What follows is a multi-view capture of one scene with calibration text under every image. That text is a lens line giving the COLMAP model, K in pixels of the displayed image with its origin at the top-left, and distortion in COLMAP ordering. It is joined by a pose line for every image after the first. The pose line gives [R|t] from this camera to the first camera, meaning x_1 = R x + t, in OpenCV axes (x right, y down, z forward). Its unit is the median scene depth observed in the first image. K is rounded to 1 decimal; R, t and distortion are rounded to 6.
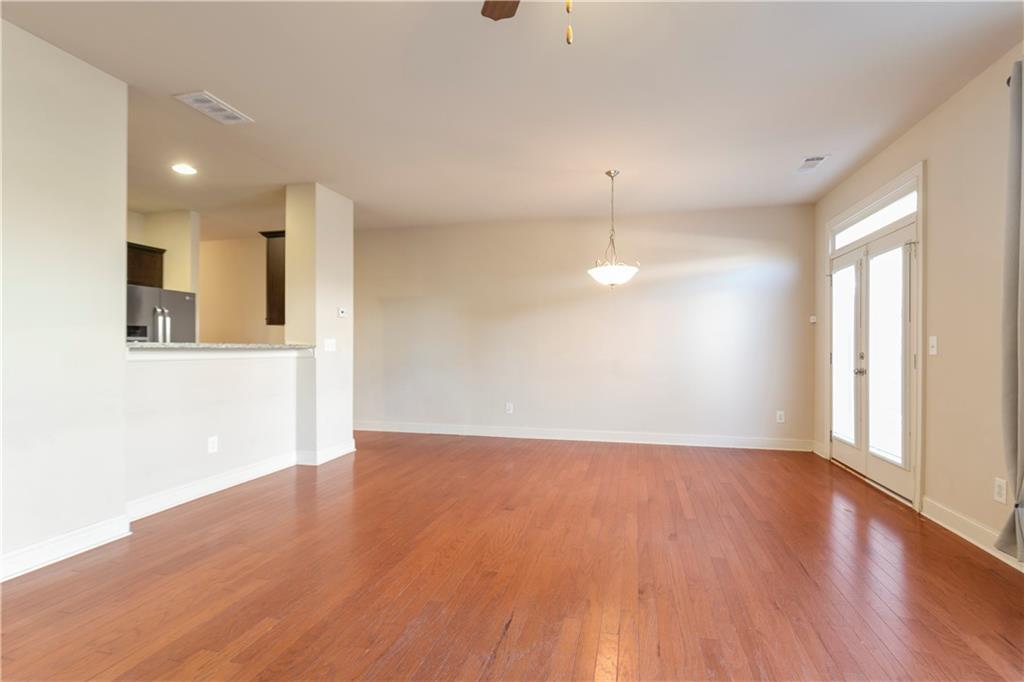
lens RADIAL K [[492.9, 0, 512.9], [0, 492.9, 352.5], [0, 0, 1]] dist [0.001649, -0.000297]
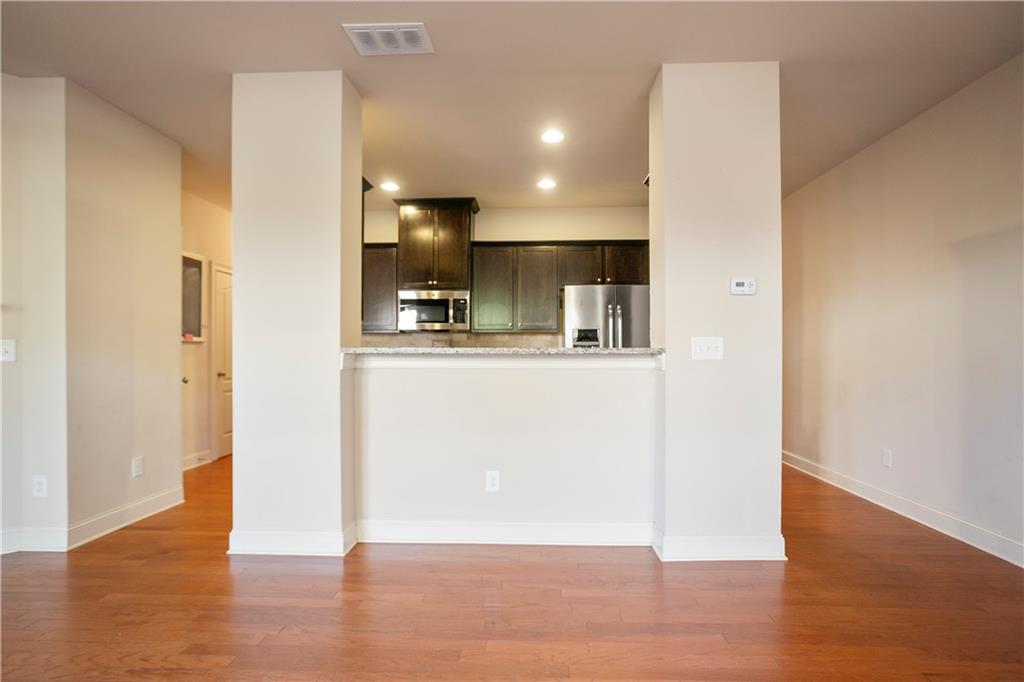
lens RADIAL K [[510.2, 0, 516.1], [0, 510.2, 344.8], [0, 0, 1]] dist [-0.054227, 0.023659]
pose [[0.213662, -0.018569, -0.976731, 0.143284], [-0.009507, 0.999732, -0.021086, -0.005400], [0.976861, 0.013791, 0.213428, 0.755629]]
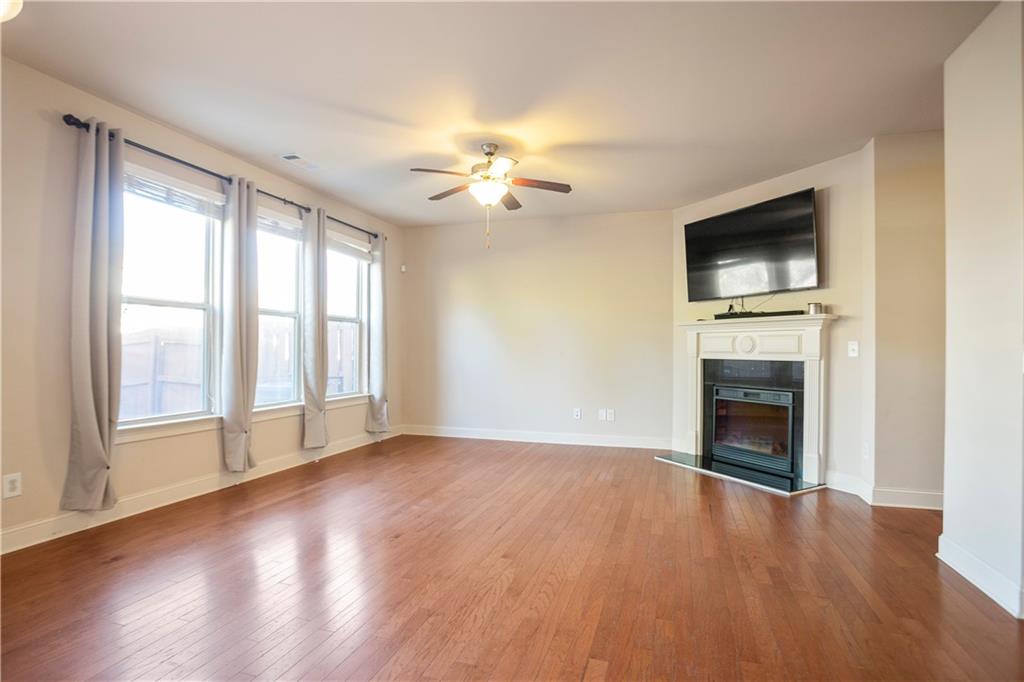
lens RADIAL K [[510.2, 0, 516.1], [0, 510.2, 344.8], [0, 0, 1]] dist [-0.054227, 0.023659]
pose [[-0.998834, -0.006897, 0.047774, -0.059824], [-0.006707, 0.999969, 0.004137, -0.012045], [-0.047801, 0.003811, -0.998850, 1.181805]]
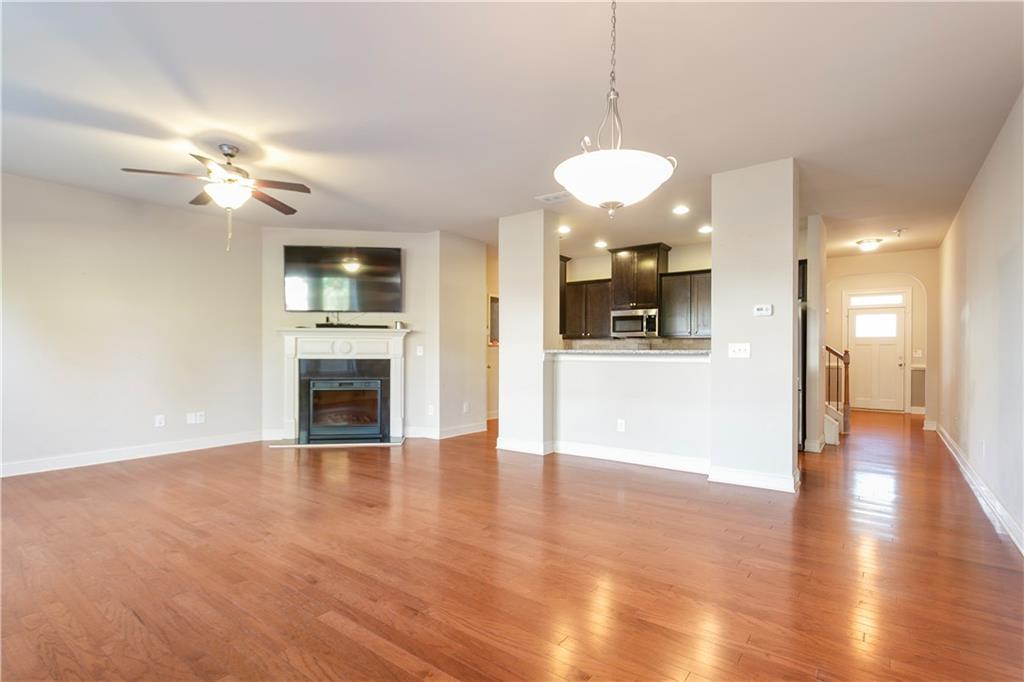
lens RADIAL K [[492.9, 0, 512.9], [0, 492.9, 352.5], [0, 0, 1]] dist [0.001649, -0.000297]
pose [[-0.388856, -0.002016, -0.921296, 0.637108], [-0.014778, 0.999883, 0.004049, -0.010581], [0.921180, 0.015189, -0.388840, 1.086844]]
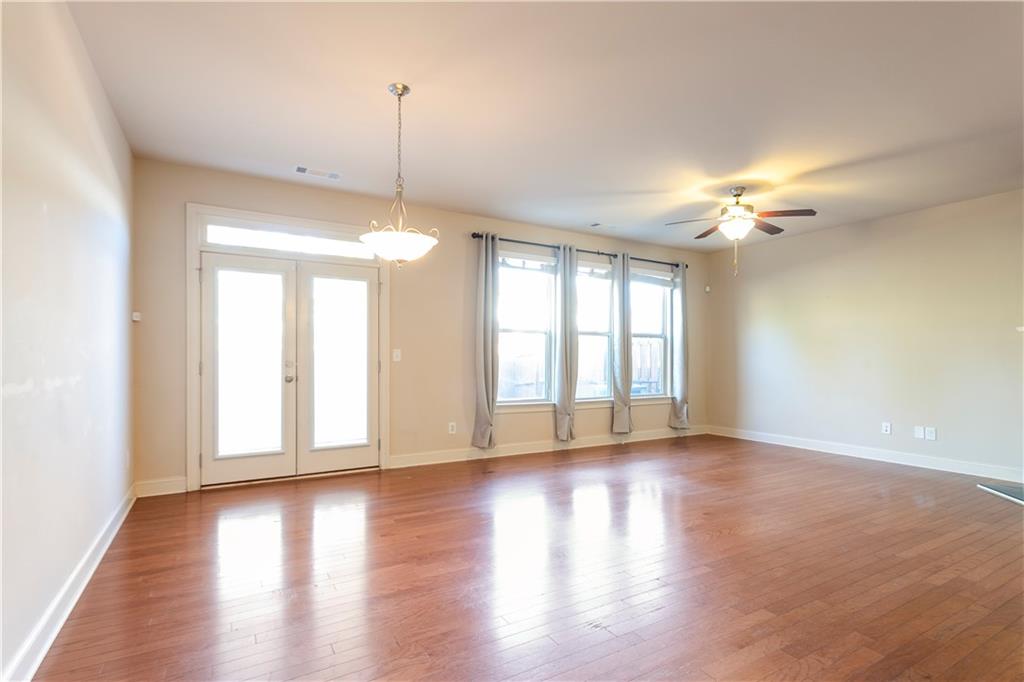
lens RADIAL K [[492.9, 0, 512.9], [0, 492.9, 352.5], [0, 0, 1]] dist [0.001649, -0.000297]
pose [[-0.720018, -0.000004, 0.693955, -0.348741], [0.001084, 0.999999, 0.001130, -0.017280], [-0.693954, 0.001566, -0.720017, 1.363368]]
